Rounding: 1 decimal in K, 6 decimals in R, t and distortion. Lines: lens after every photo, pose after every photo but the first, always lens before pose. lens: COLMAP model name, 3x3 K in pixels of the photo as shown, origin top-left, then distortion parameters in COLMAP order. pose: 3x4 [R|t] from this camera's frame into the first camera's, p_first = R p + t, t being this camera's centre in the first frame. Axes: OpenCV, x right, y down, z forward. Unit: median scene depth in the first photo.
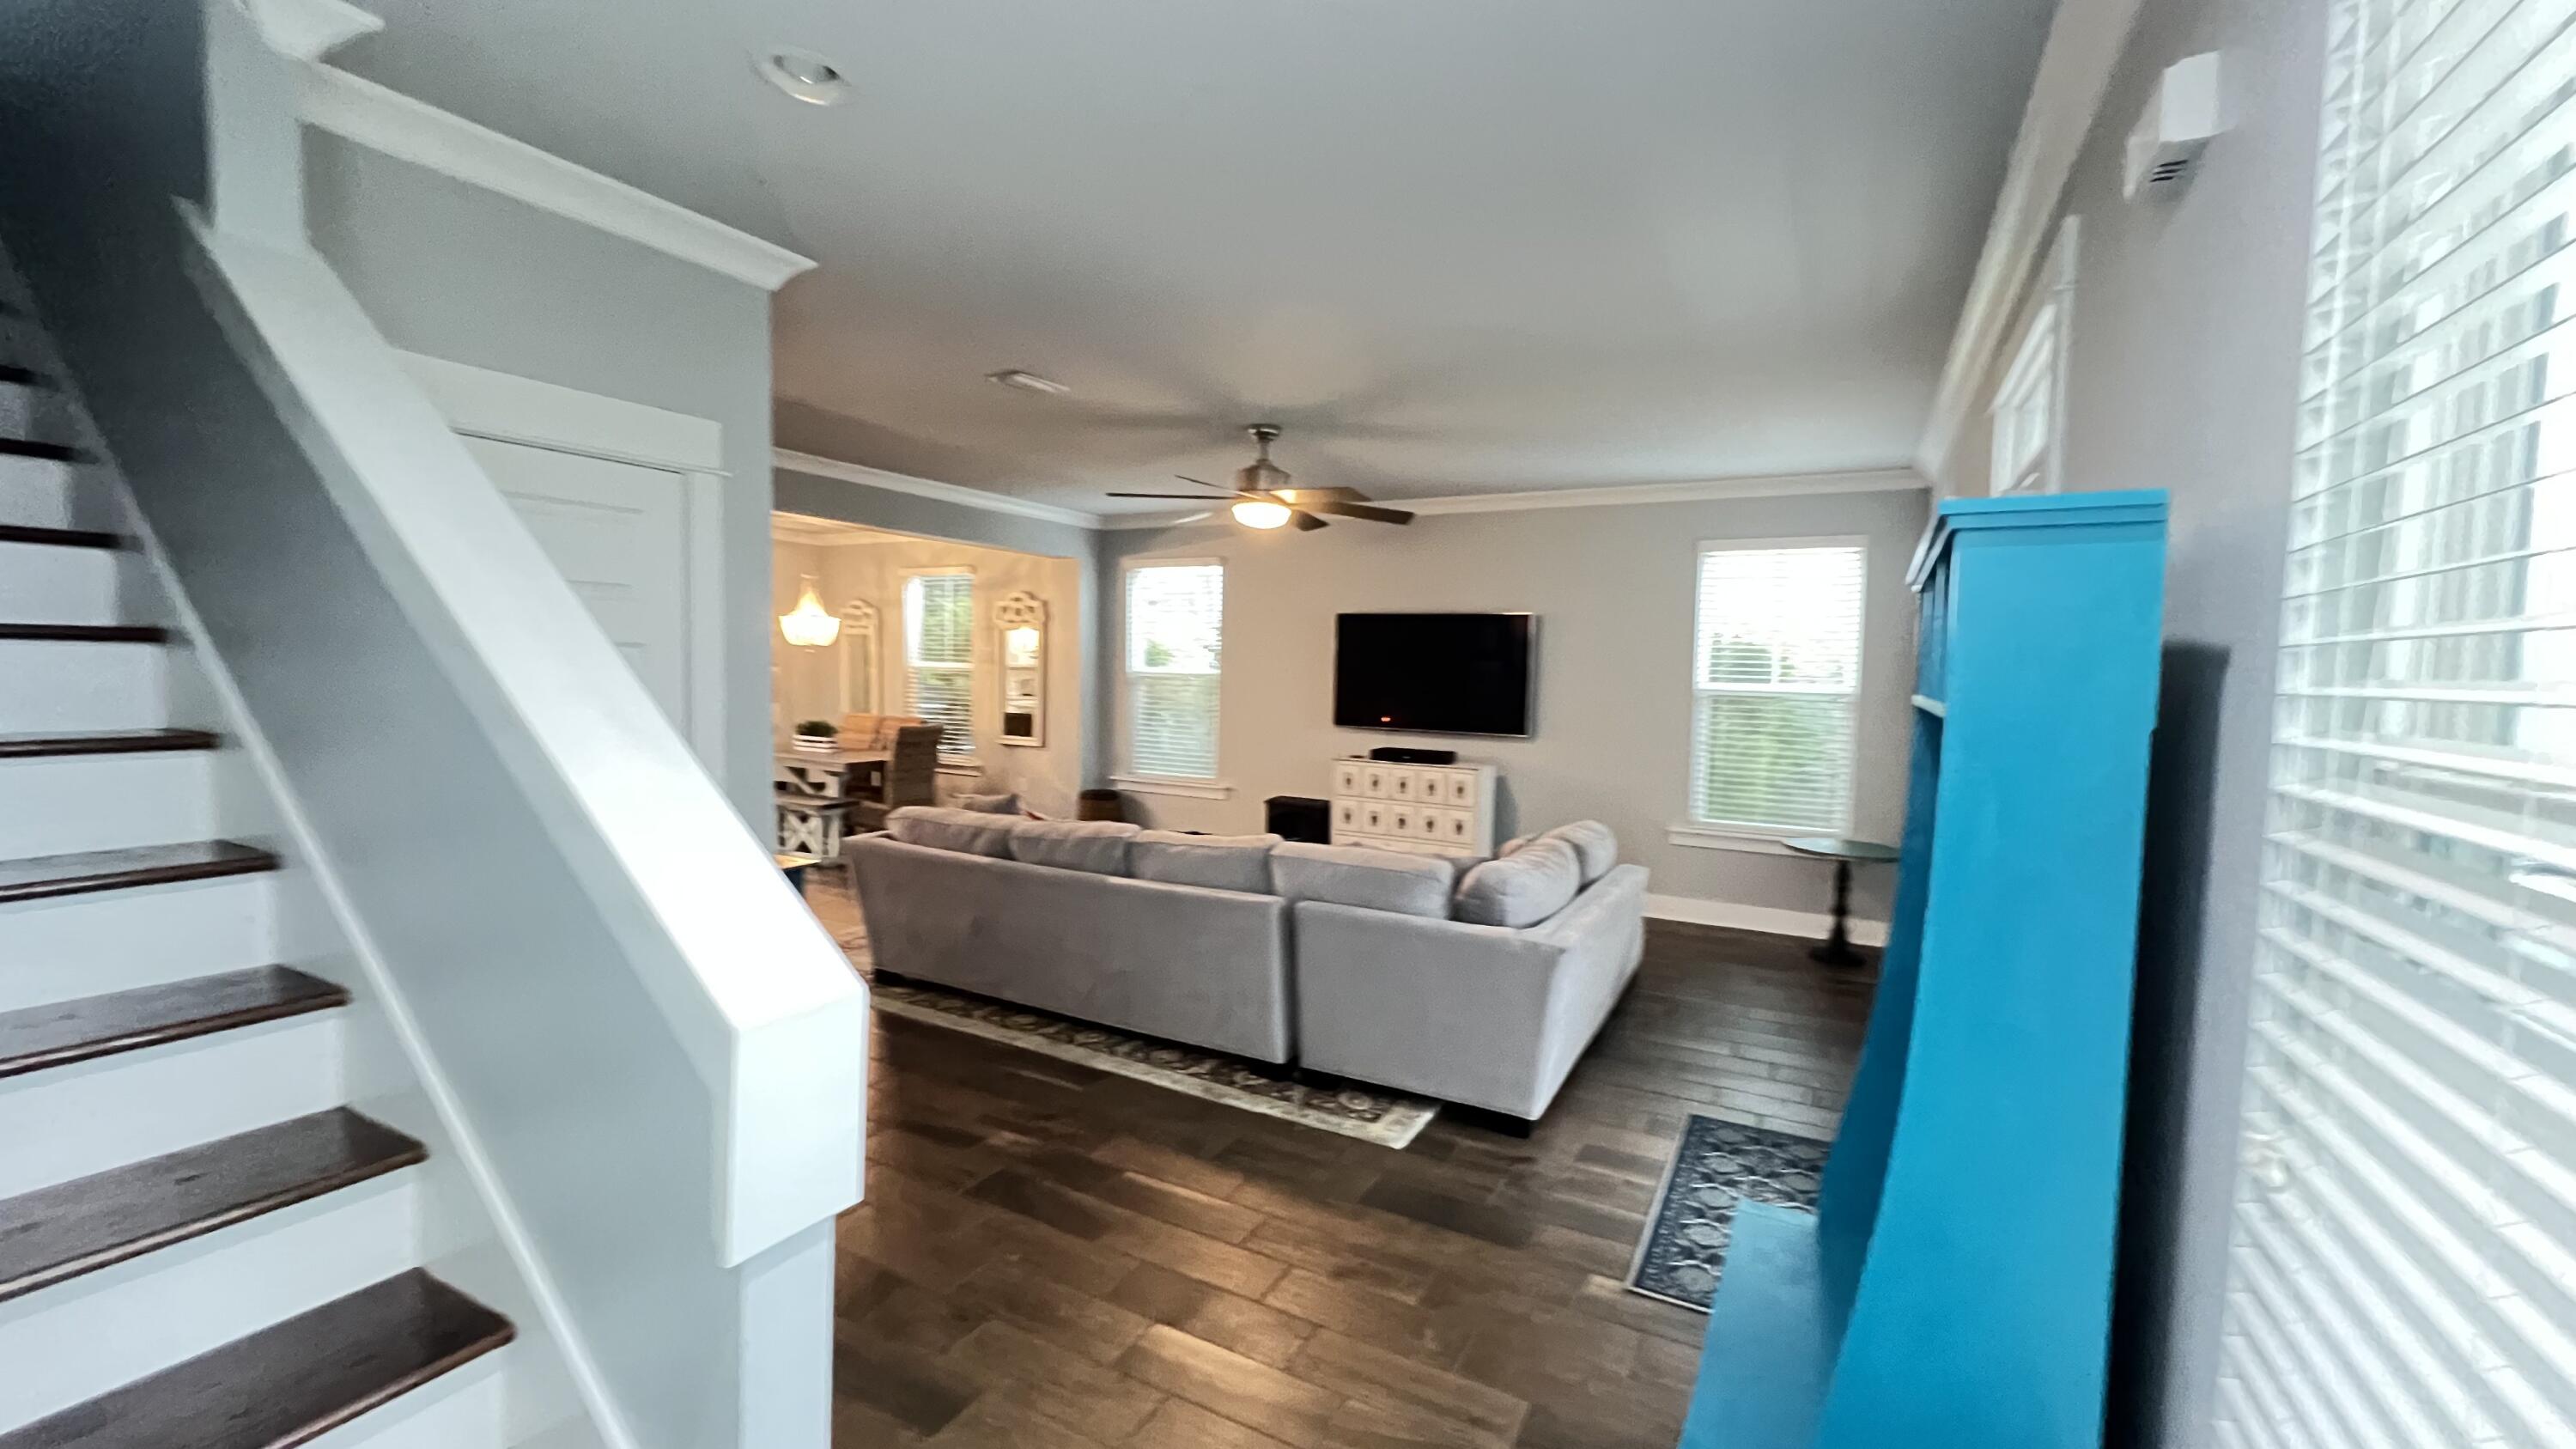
lens RADIAL K [[1026.6, 0, 1291.3], [0, 1026.6, 730.4], [0, 0, 1]] dist [-0.001740, 0.000278]
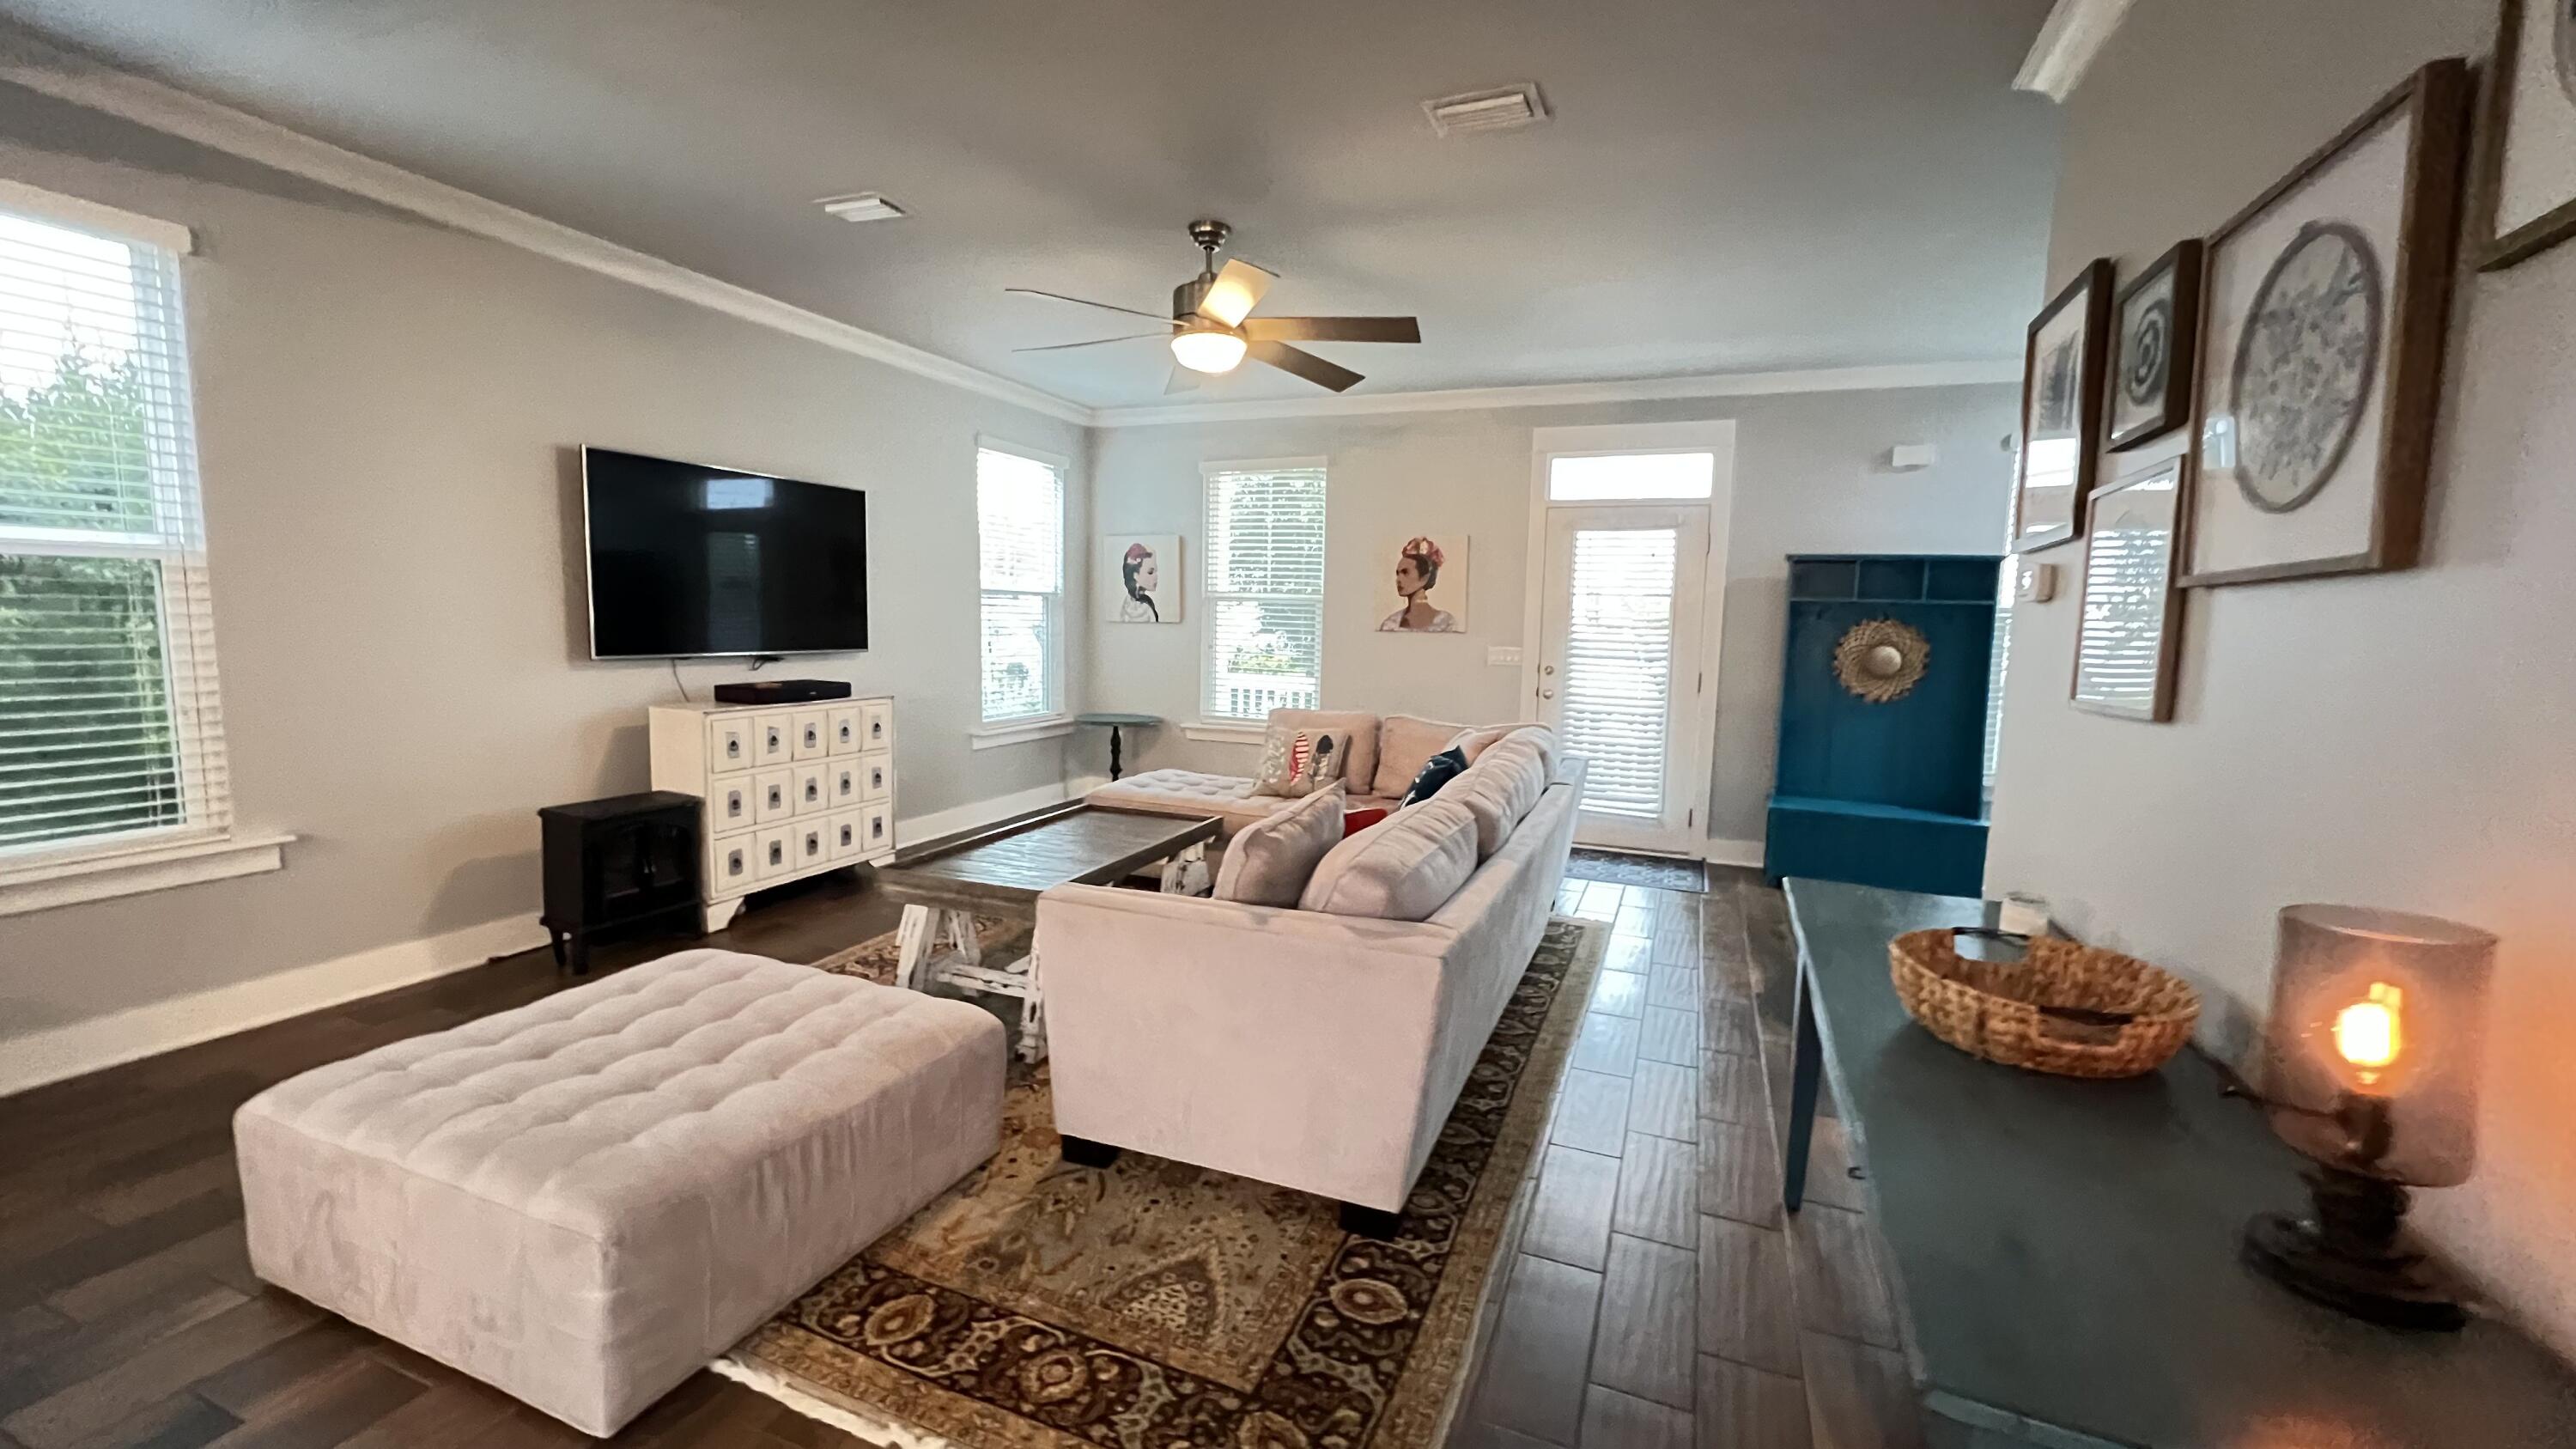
lens RADIAL K [[1026.6, 0, 1284.9], [0, 1026.6, 727.9], [0, 0, 1]] dist [-0.001740, 0.000278]
pose [[-0.101846, -0.137443, 0.985260, -0.568787], [0.033096, 0.989393, 0.141441, -0.034915], [-0.994249, 0.047014, -0.096217, 0.744927]]
